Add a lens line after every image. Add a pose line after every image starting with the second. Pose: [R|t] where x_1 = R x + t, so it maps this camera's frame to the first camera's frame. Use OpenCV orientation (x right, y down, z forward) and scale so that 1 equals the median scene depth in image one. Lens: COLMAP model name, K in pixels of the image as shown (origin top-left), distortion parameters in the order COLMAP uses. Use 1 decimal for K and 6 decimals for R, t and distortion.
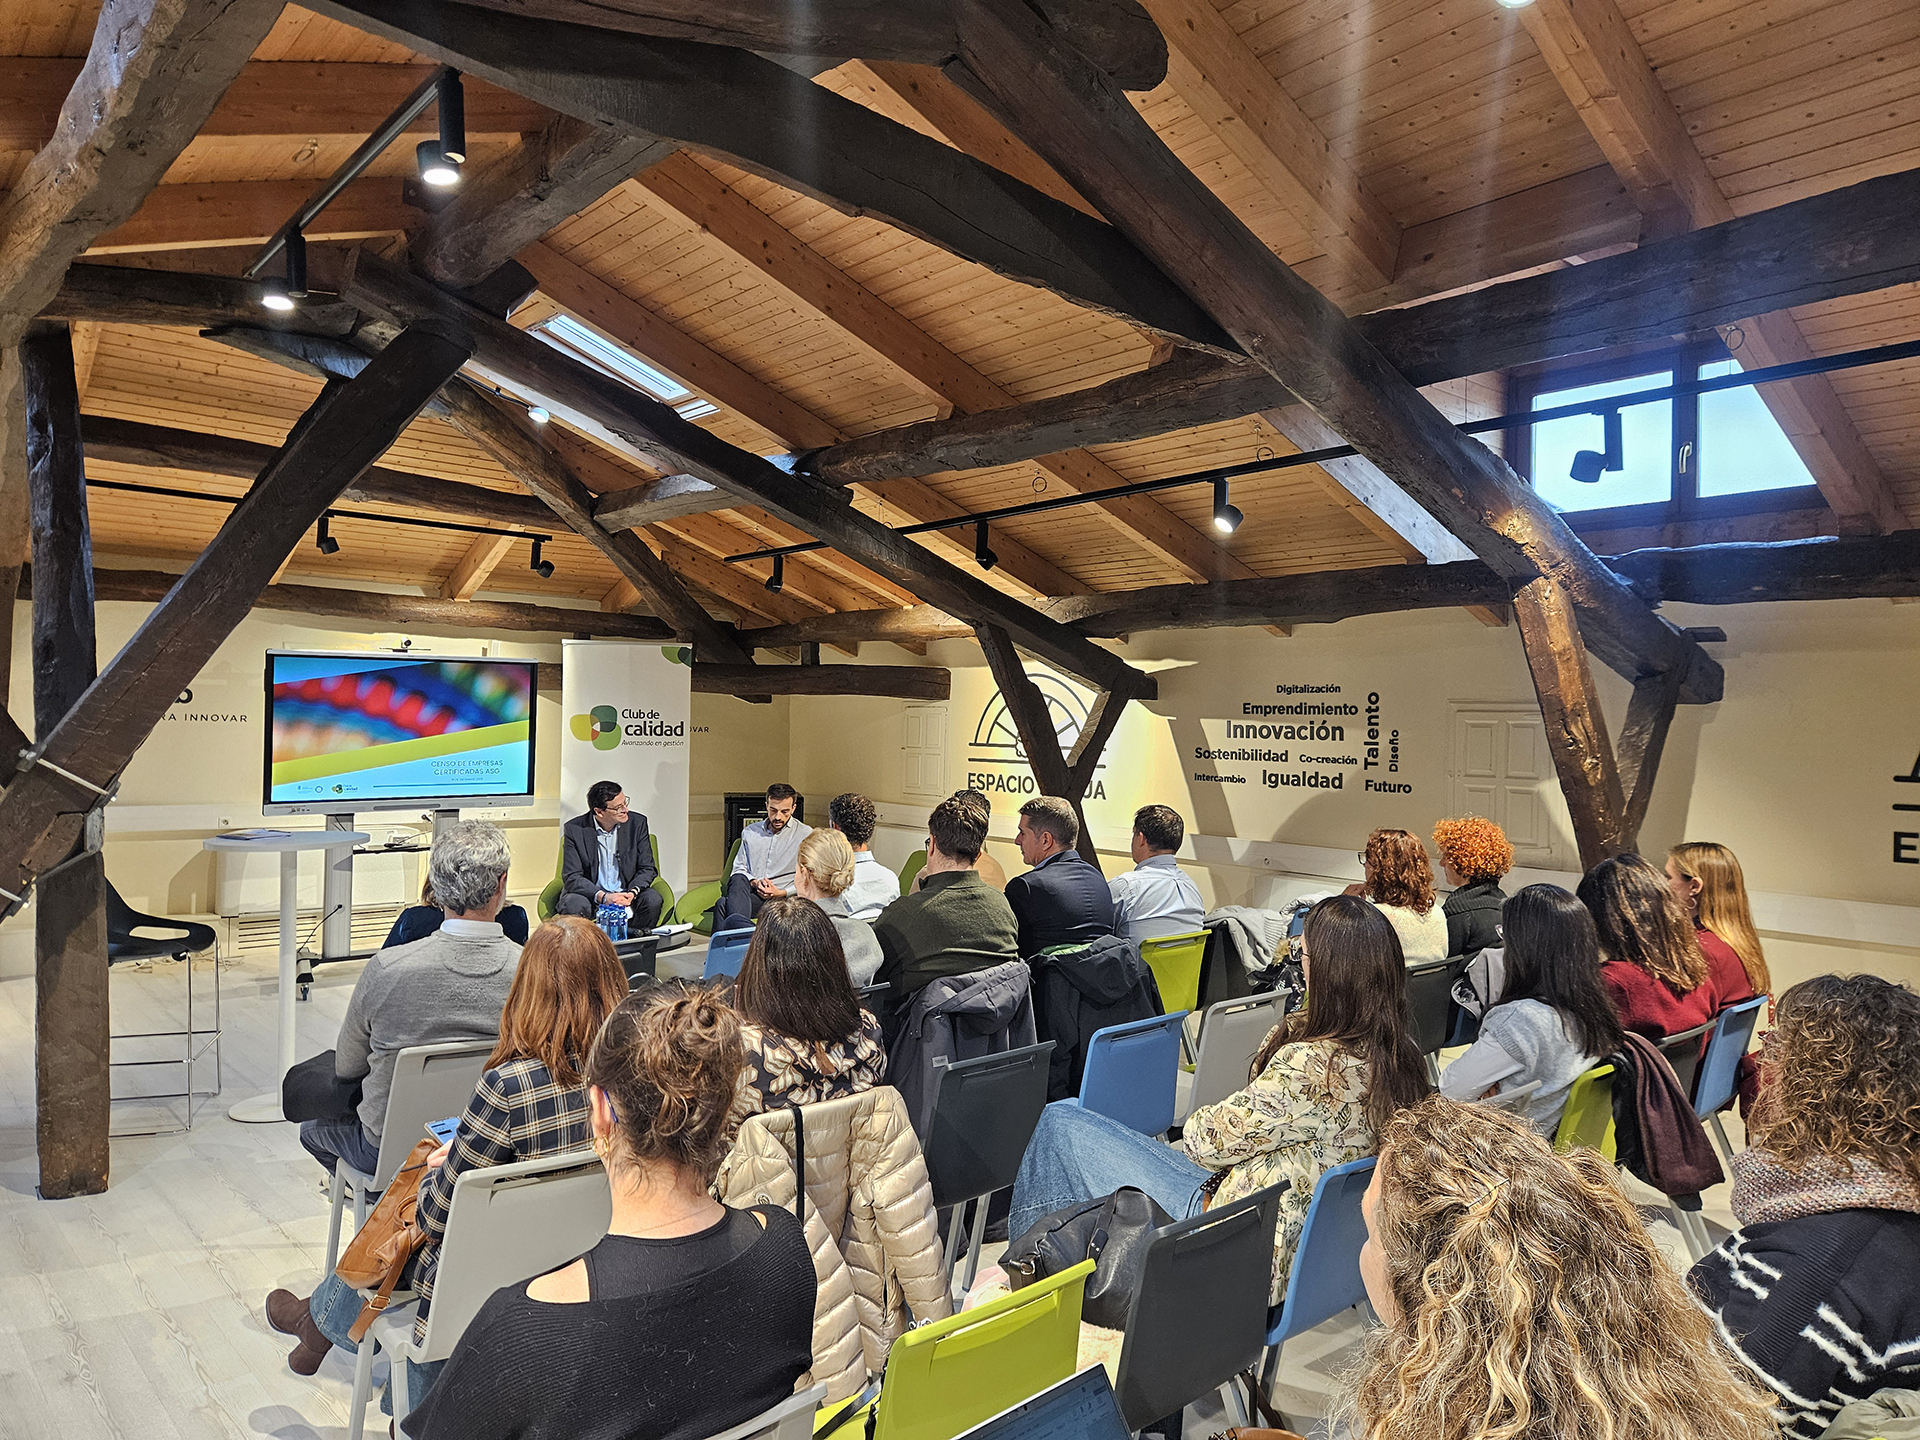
lens RADIAL K [[1277.5, 0, 952.8], [0, 1277.5, 716.2], [0, 0, 1]] dist [0.073903, -0.062805]
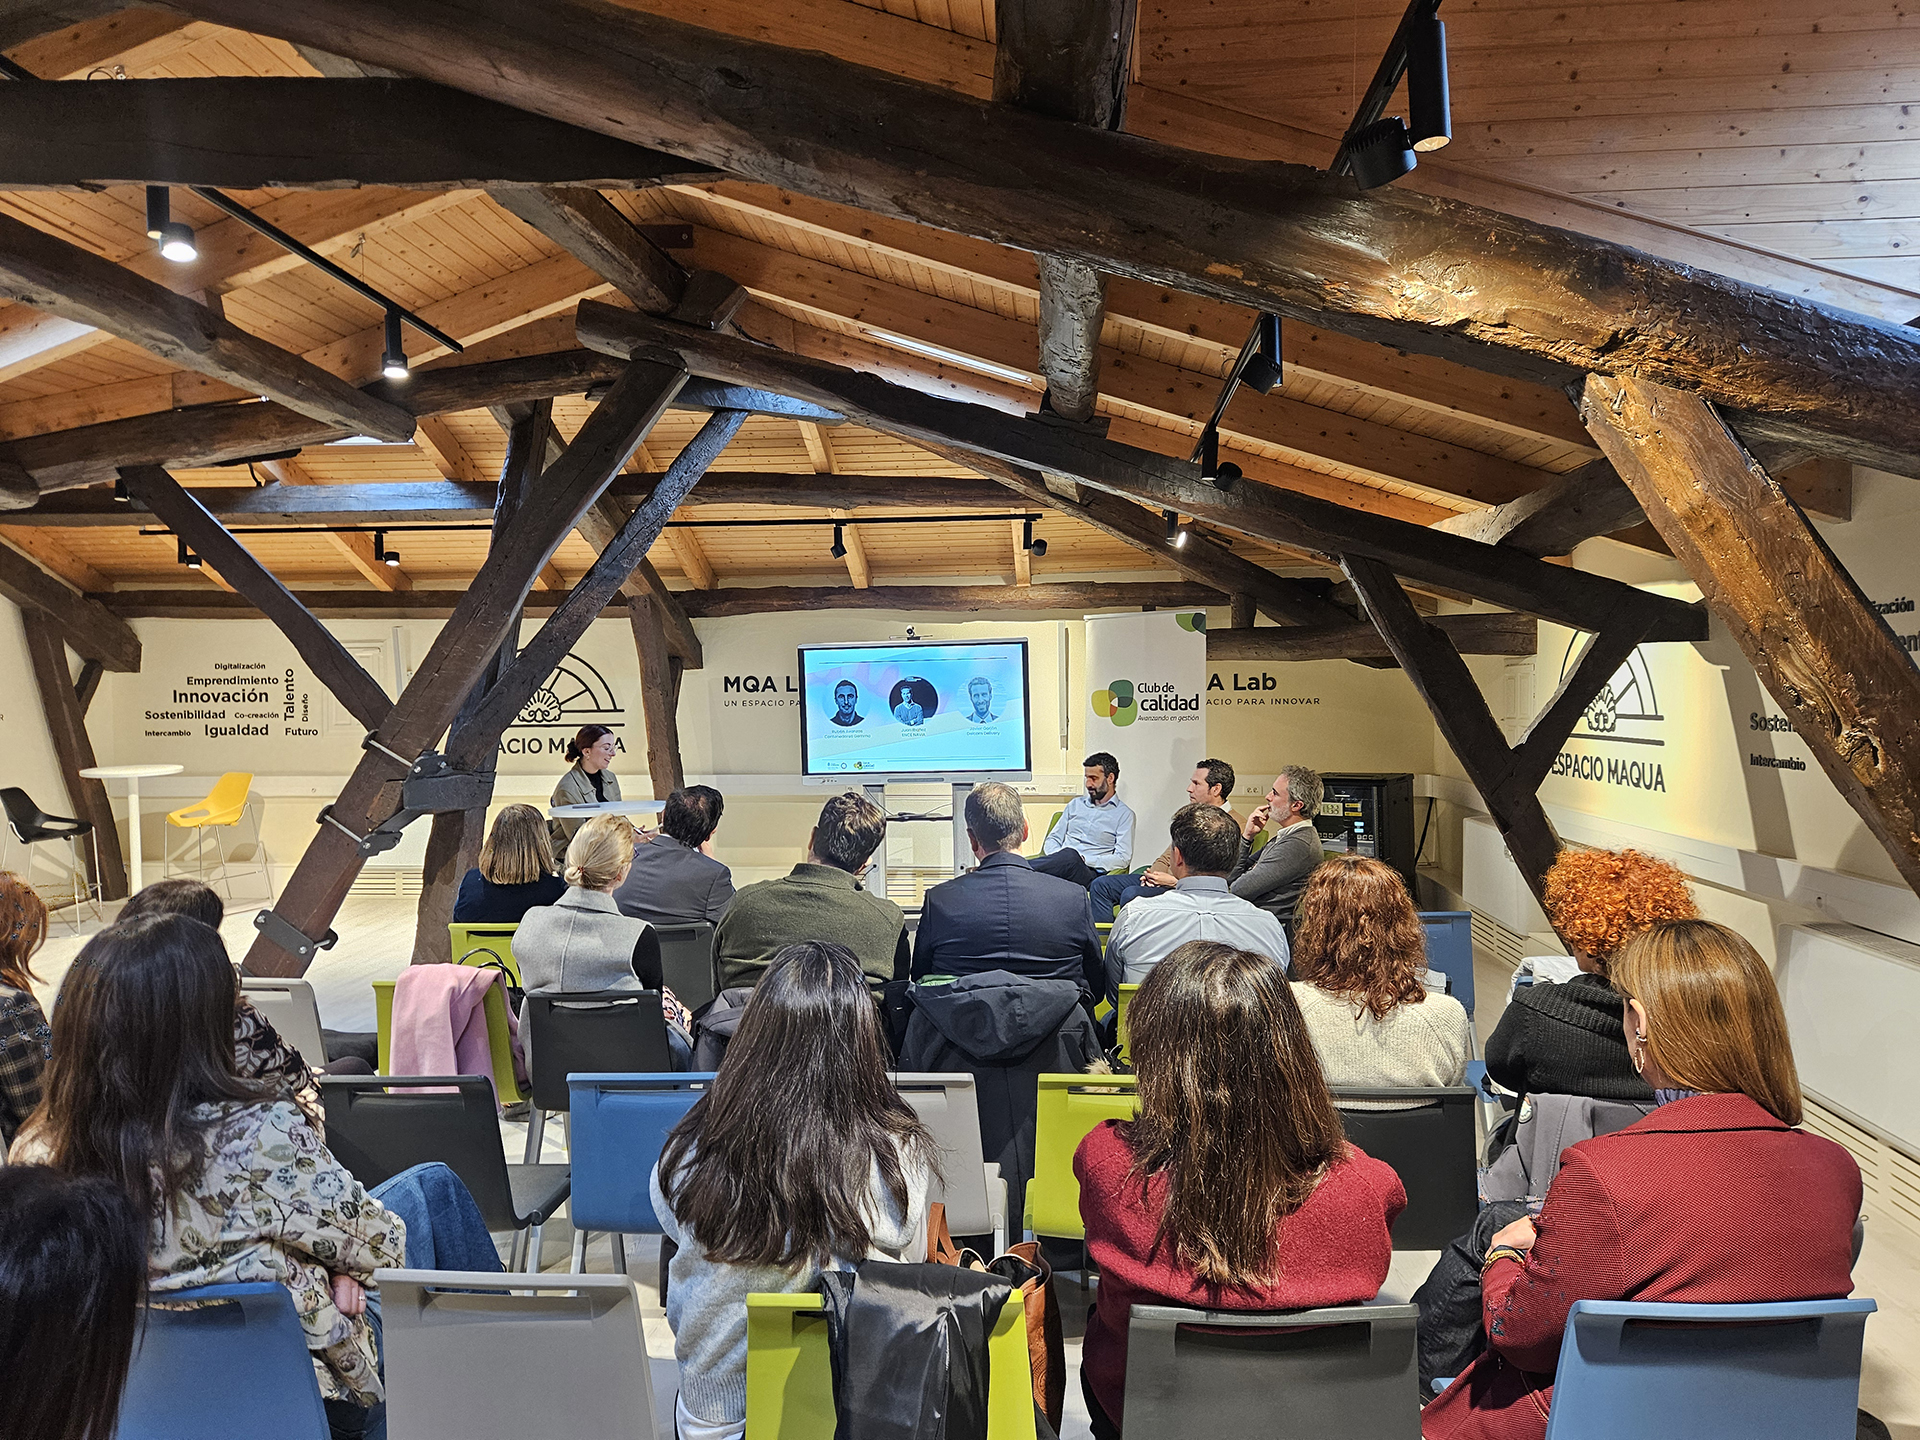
lens RADIAL K [[1277.5, 0, 940.9], [0, 1277.5, 727.1], [0, 0, 1]] dist [0.073903, -0.062805]
pose [[0.684959, -0.010577, -0.728505, 0.398749], [0.032213, 0.999356, 0.015778, 0.008793], [0.727869, -0.034275, 0.684859, 0.283305]]
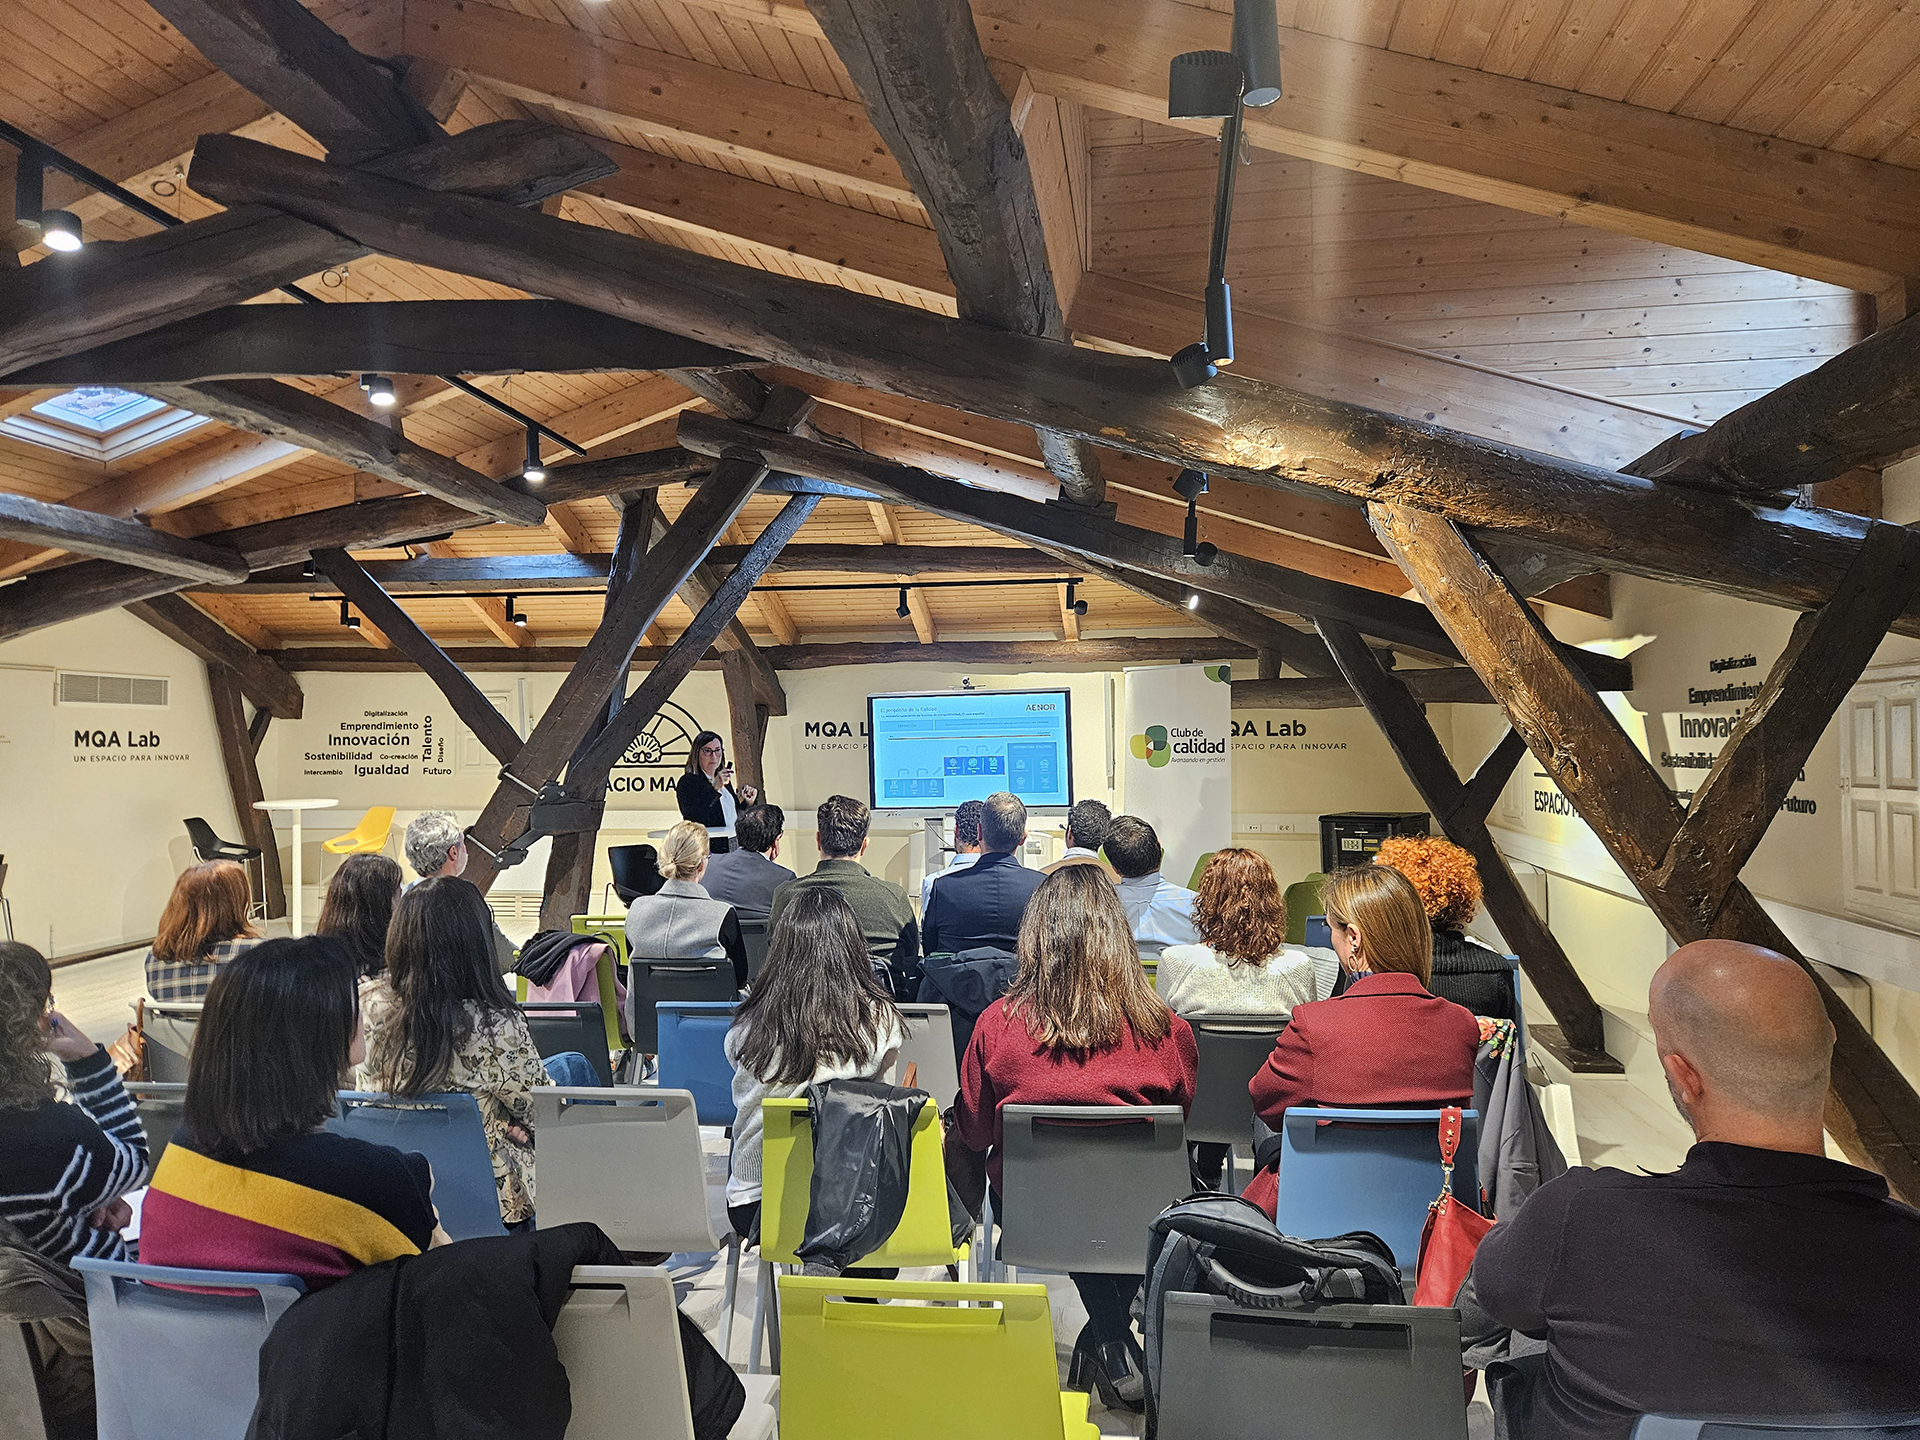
lens RADIAL K [[1277.5, 0, 949.8], [0, 1277.5, 719.2], [0, 0, 1]] dist [0.073903, -0.062805]
pose [[0.633670, -0.042874, -0.772415, 0.525061], [0.028122, 0.999080, -0.032385, 0.018564], [0.773092, -0.001201, 0.634293, 0.223309]]
